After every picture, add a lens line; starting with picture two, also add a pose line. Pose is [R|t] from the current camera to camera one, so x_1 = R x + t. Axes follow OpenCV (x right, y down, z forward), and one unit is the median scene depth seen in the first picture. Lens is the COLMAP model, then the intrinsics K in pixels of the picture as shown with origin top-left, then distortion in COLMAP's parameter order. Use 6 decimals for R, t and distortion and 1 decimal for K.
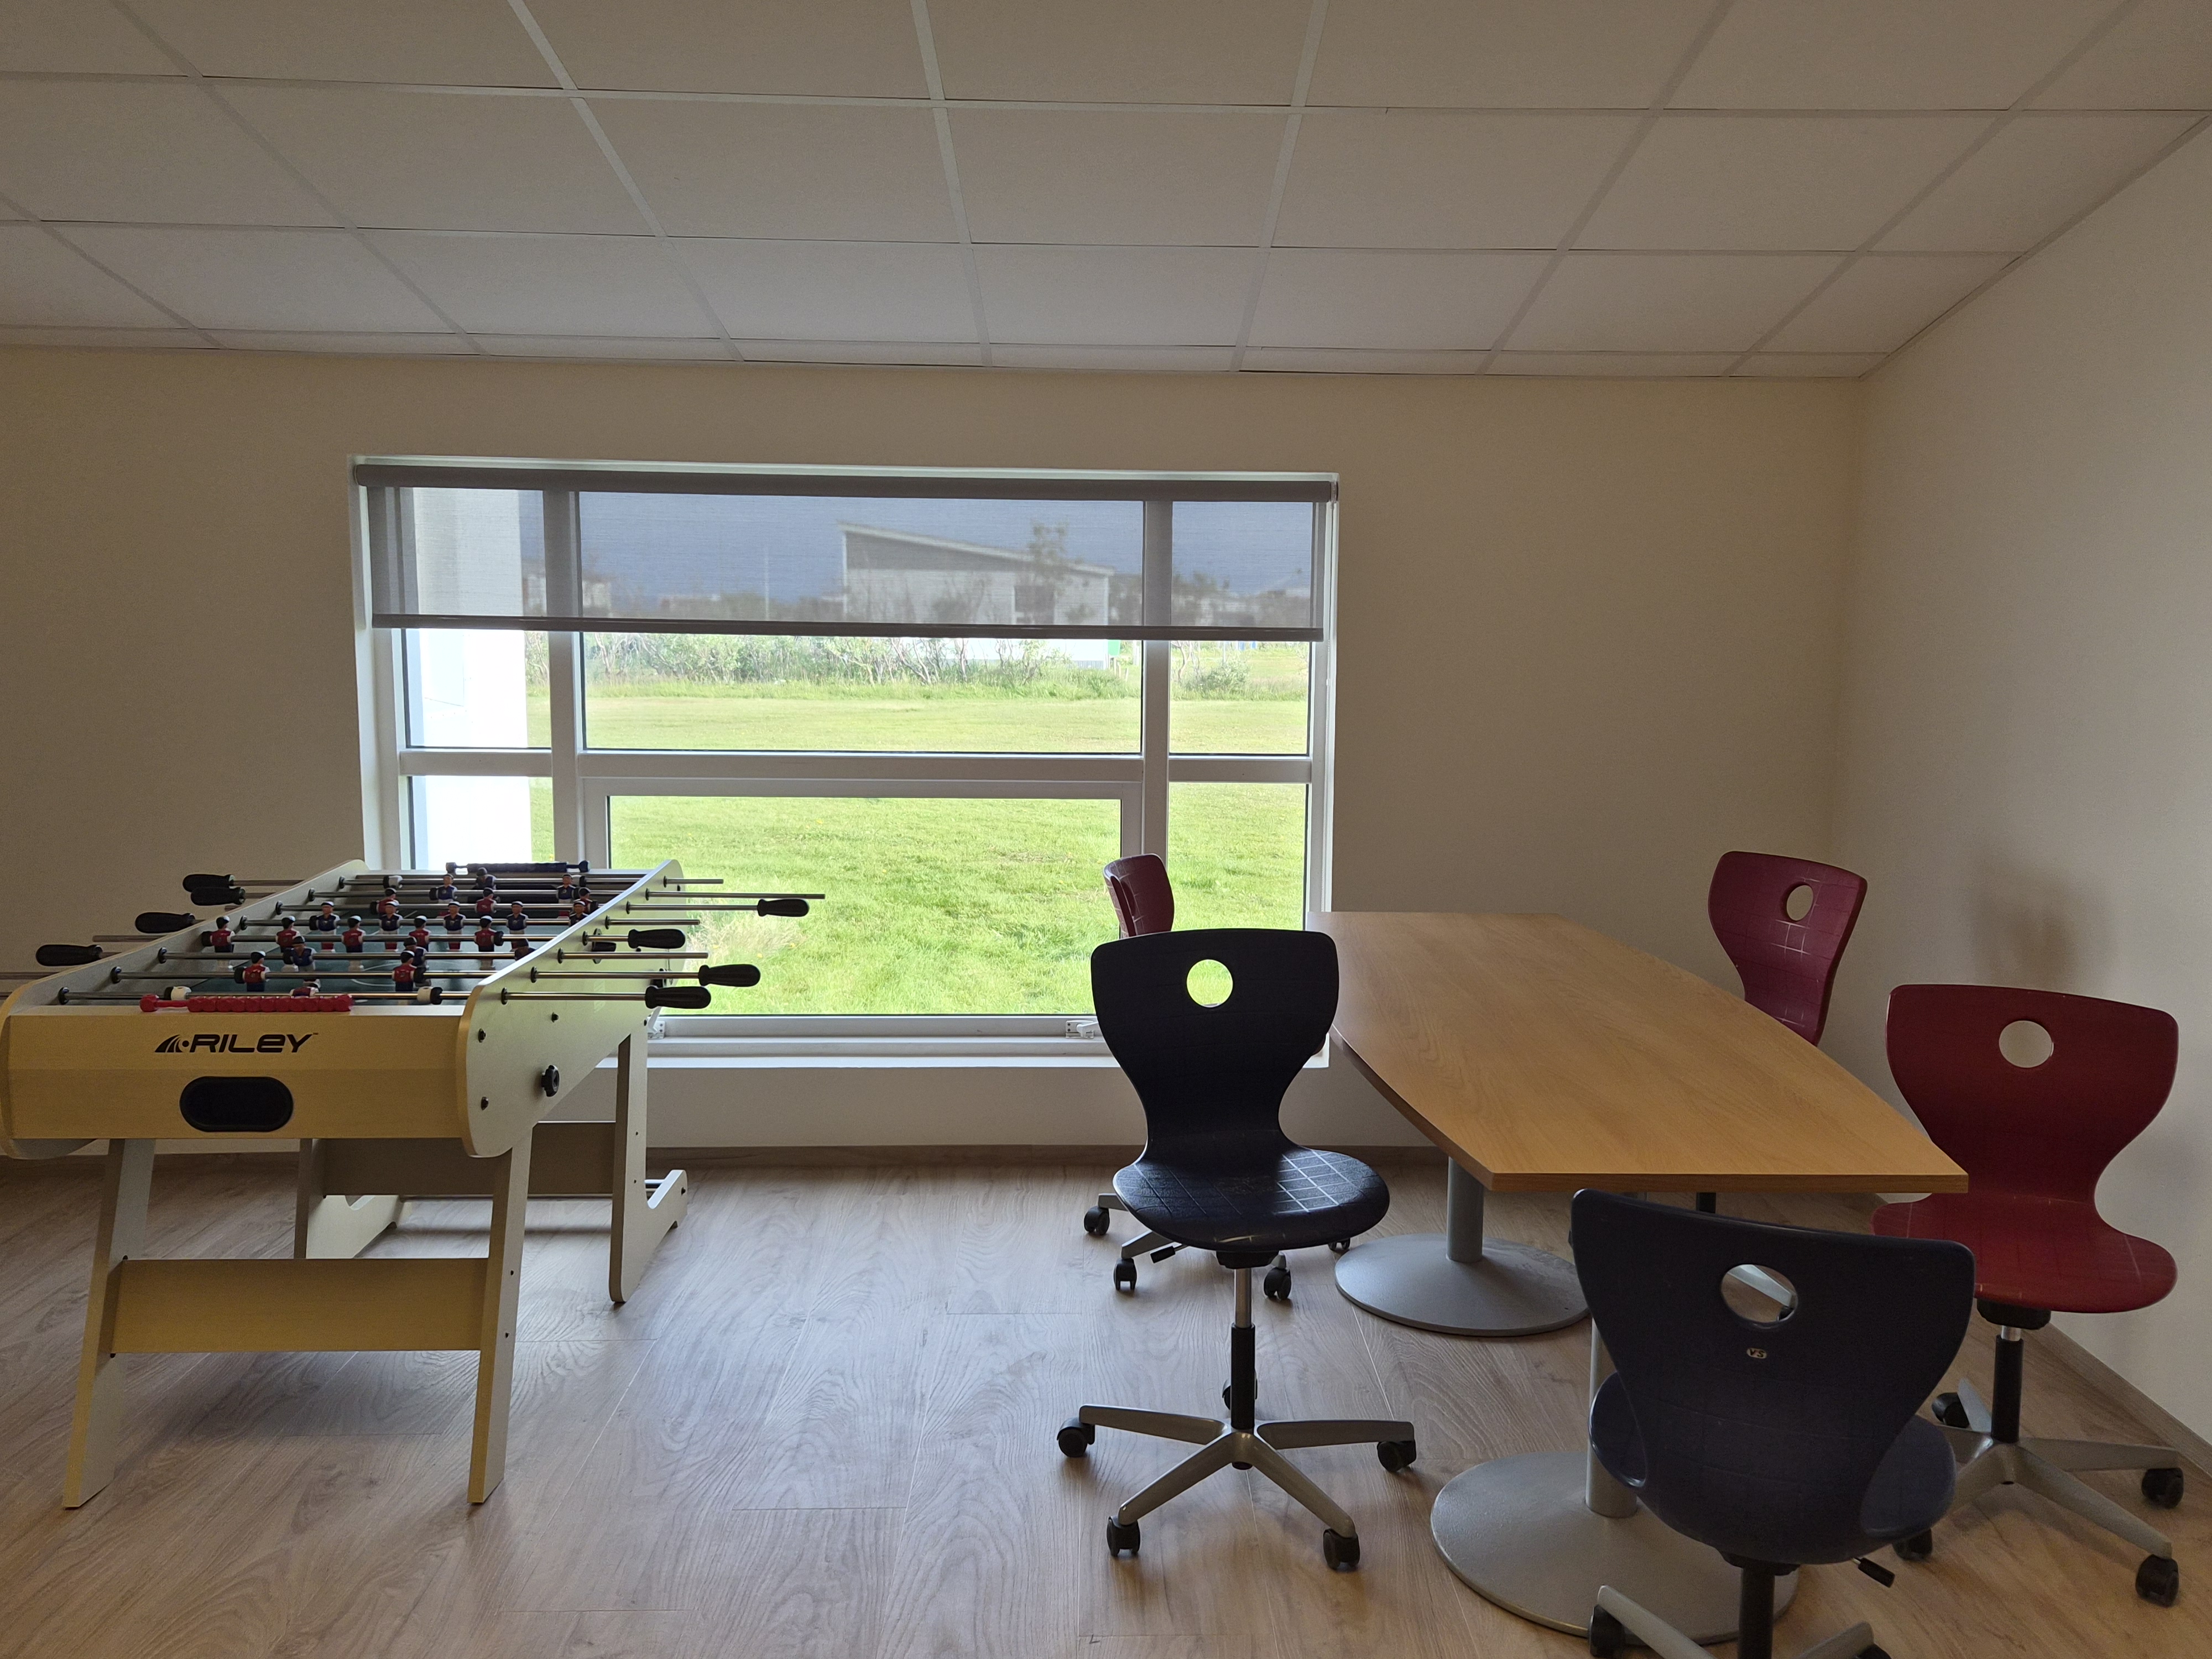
lens RADIAL K [[1745.9, 0, 1112.8], [0, 1745.9, 834.6], [0, 0, 1]] dist [0.005859, 0.000691]
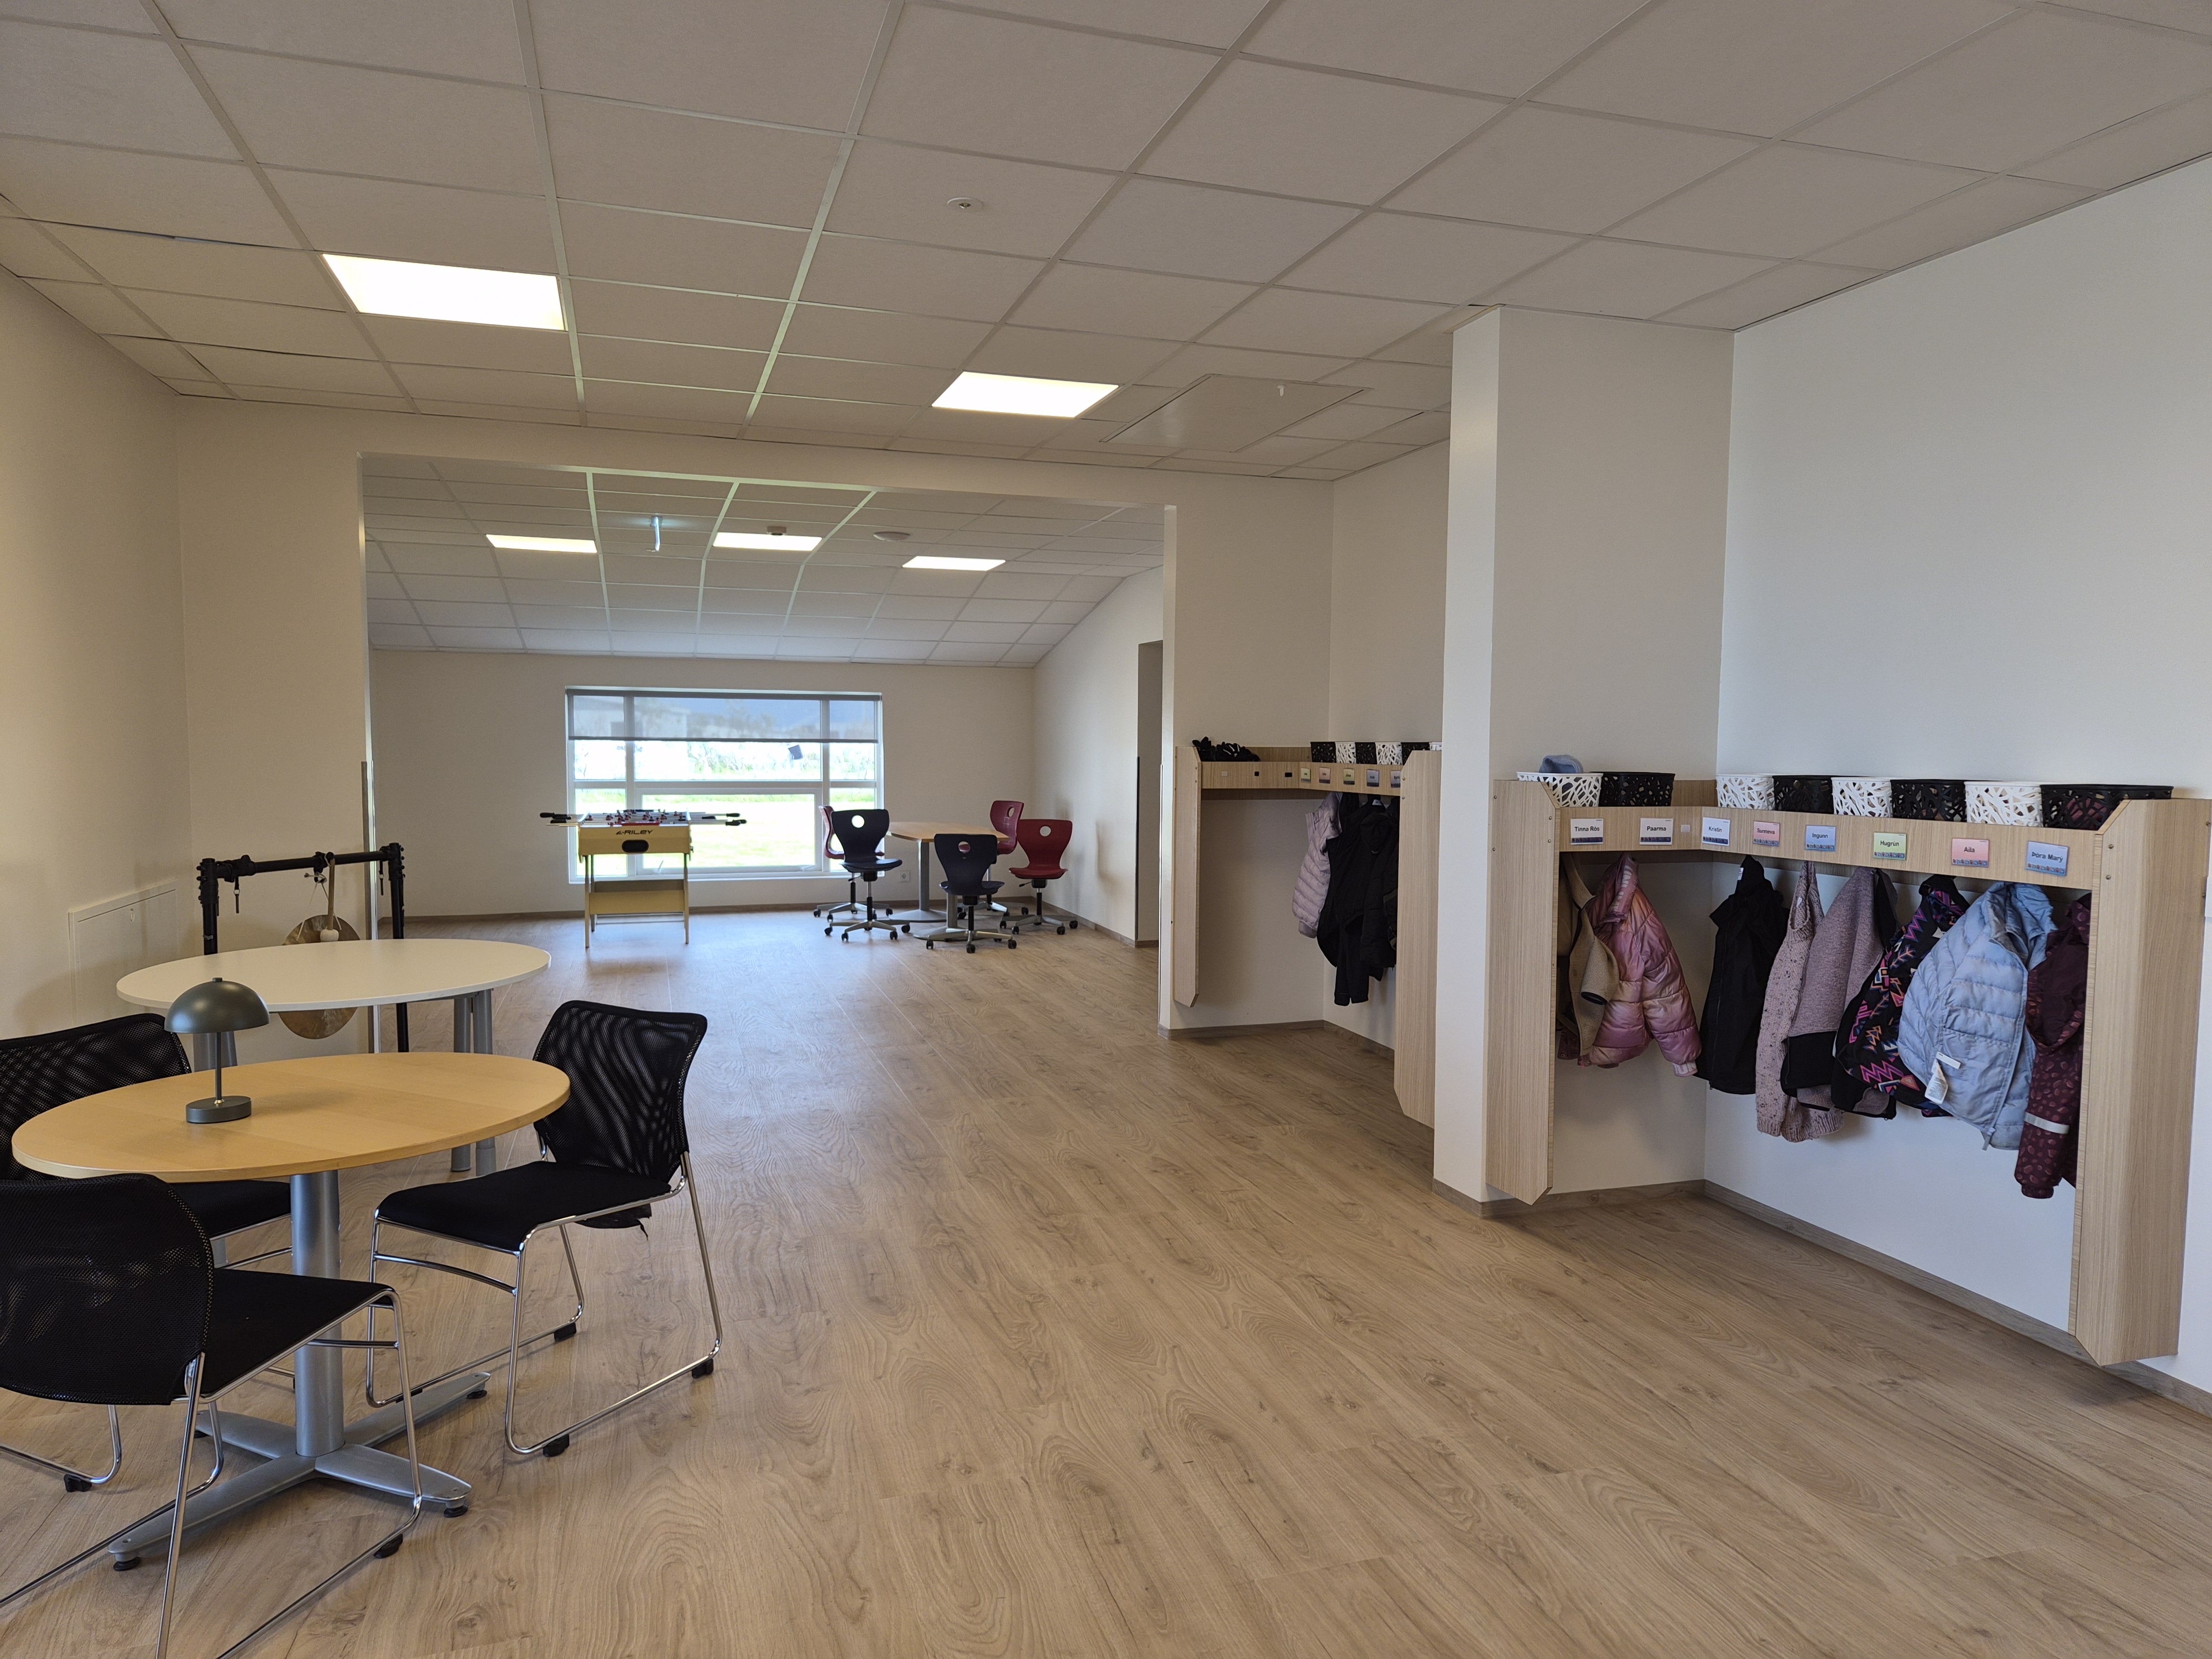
lens RADIAL K [[1469.9, 0, 1114.3], [0, 1469.9, 825.6], [0, 0, 1]] dist [0.001423, -0.000319]
pose [[0.955101, -0.018364, 0.295712, -0.270073], [0.038853, 0.997221, -0.063561, 0.230856], [-0.293723, 0.072197, 0.953160, -1.714313]]
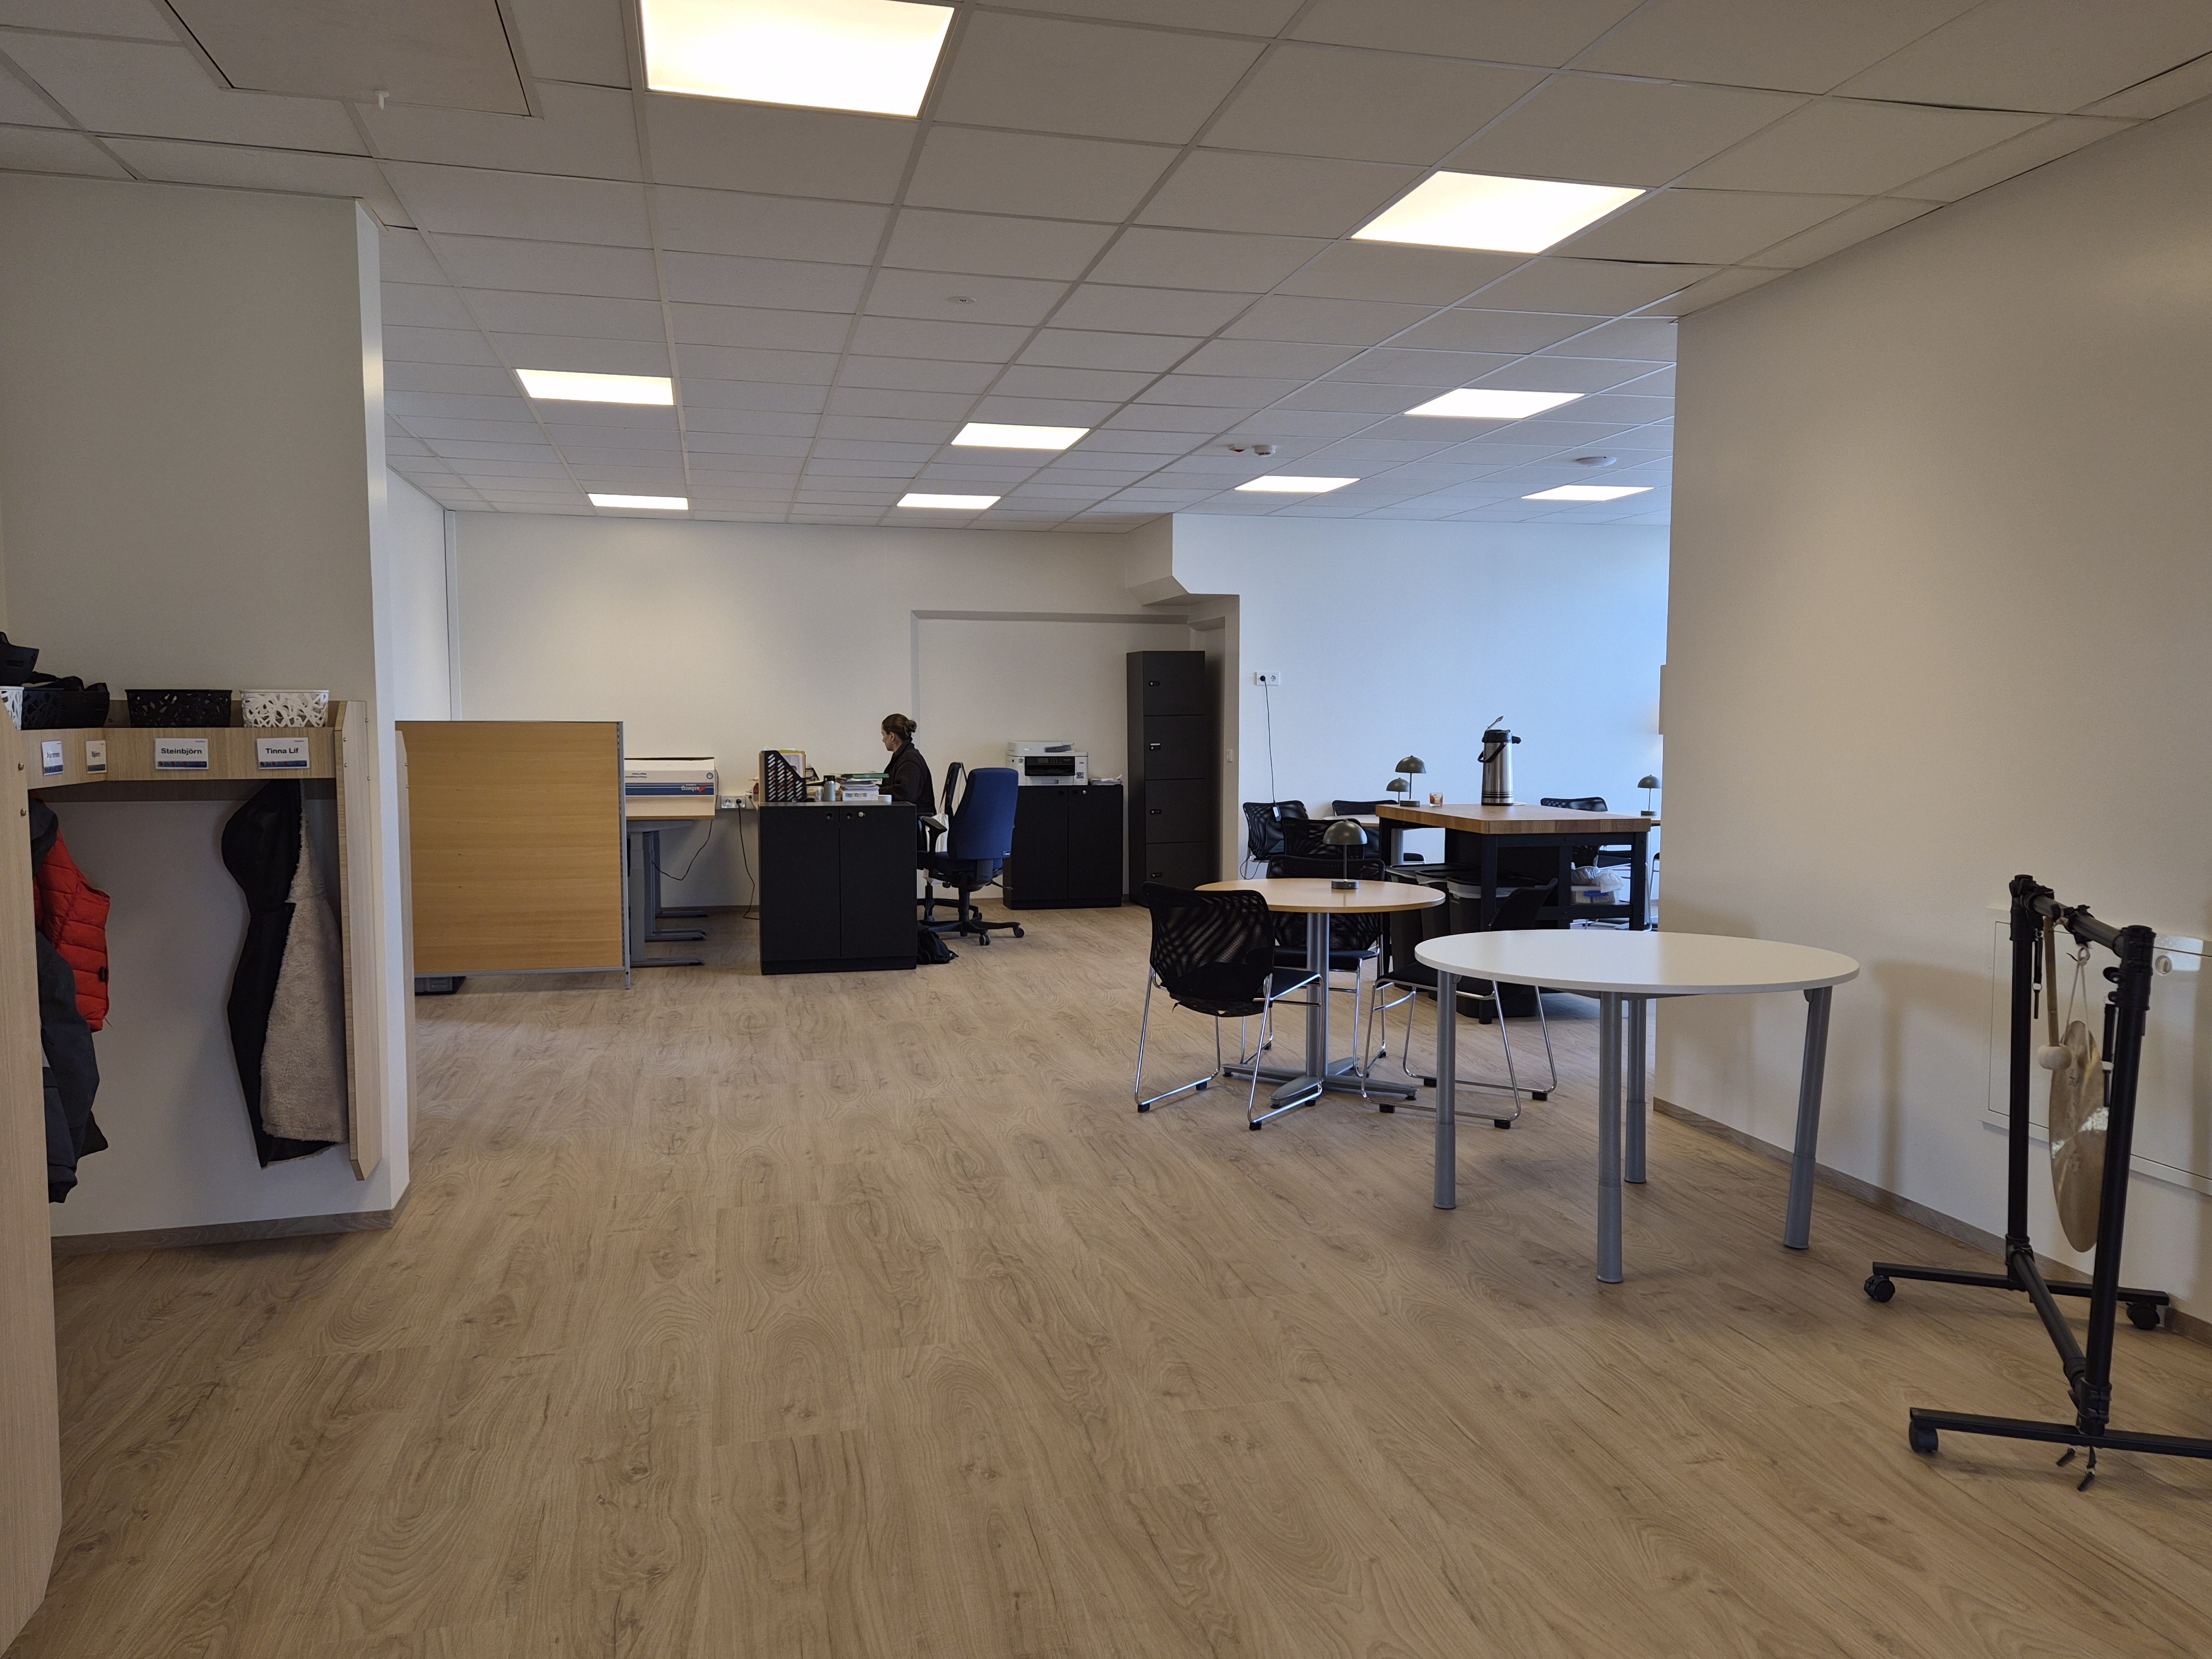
lens RADIAL K [[1609.5, 0, 1104.2], [0, 1609.5, 826.1], [0, 0, 1]] dist [-0.003439, -0.001182]
pose [[-0.975694, 0.000924, -0.219137, 0.137619], [-0.042555, 0.980156, 0.193608, -0.072898], [0.214967, 0.198227, -0.956292, 0.745307]]
